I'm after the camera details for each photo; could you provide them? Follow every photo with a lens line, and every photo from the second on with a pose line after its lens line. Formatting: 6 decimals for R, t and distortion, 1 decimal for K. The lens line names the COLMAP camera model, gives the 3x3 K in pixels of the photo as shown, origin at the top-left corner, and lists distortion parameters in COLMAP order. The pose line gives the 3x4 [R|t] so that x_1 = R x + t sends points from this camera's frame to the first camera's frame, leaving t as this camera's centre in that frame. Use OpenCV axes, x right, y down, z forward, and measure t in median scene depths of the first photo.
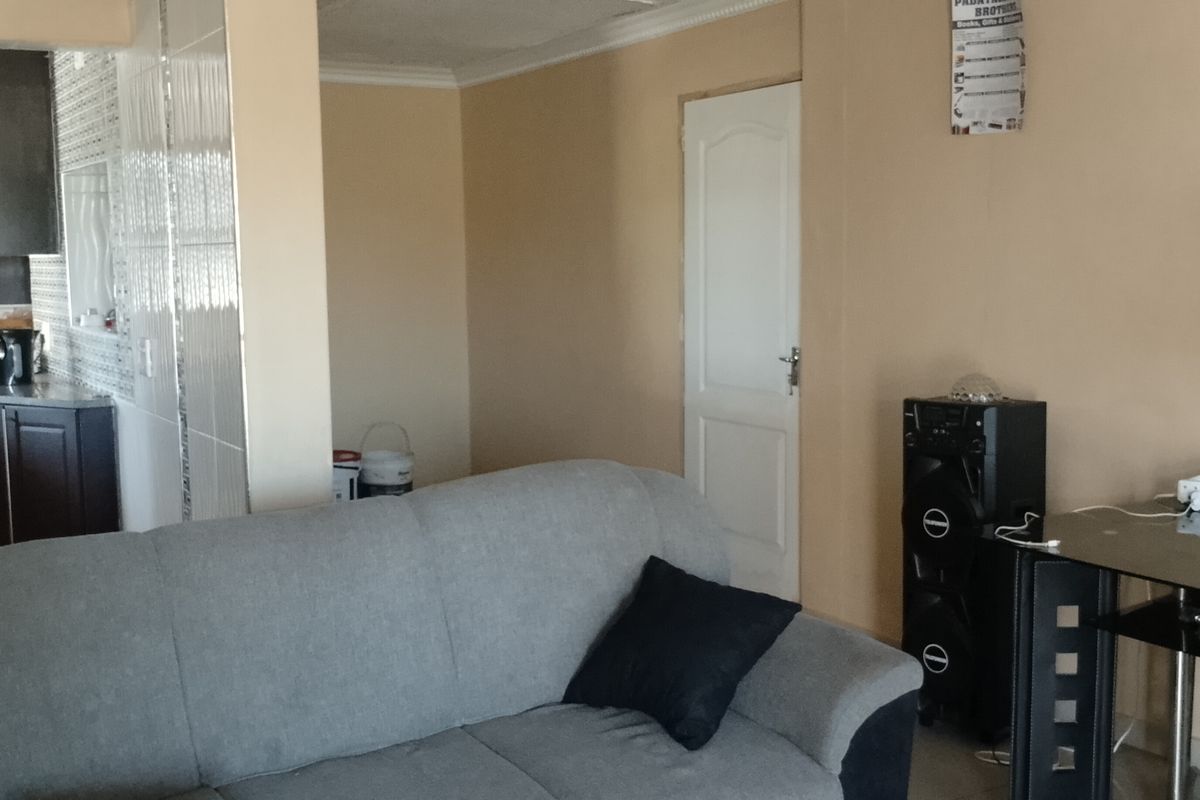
lens RADIAL K [[1340.5, 0, 597.9], [0, 1340.5, 399.8], [0, 0, 1]] dist [0.025159, 0.000000]
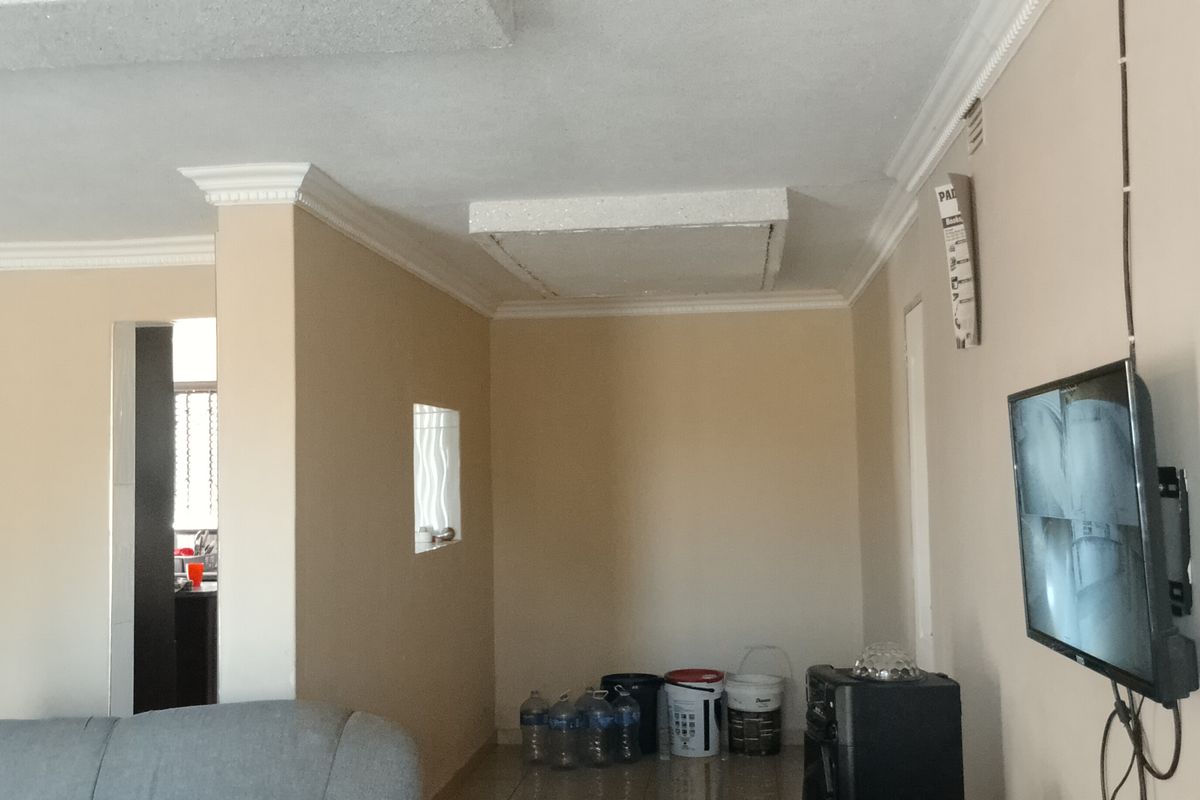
lens RADIAL K [[1340.5, 0, 598.3], [0, 1340.5, 398.0], [0, 0, 1]] dist [0.025159, 0.000000]
pose [[0.807088, -0.033742, -0.589466, 0.581361], [-0.055255, 0.989668, -0.132304, -0.045498], [0.587840, 0.139351, 0.796885, 0.213039]]
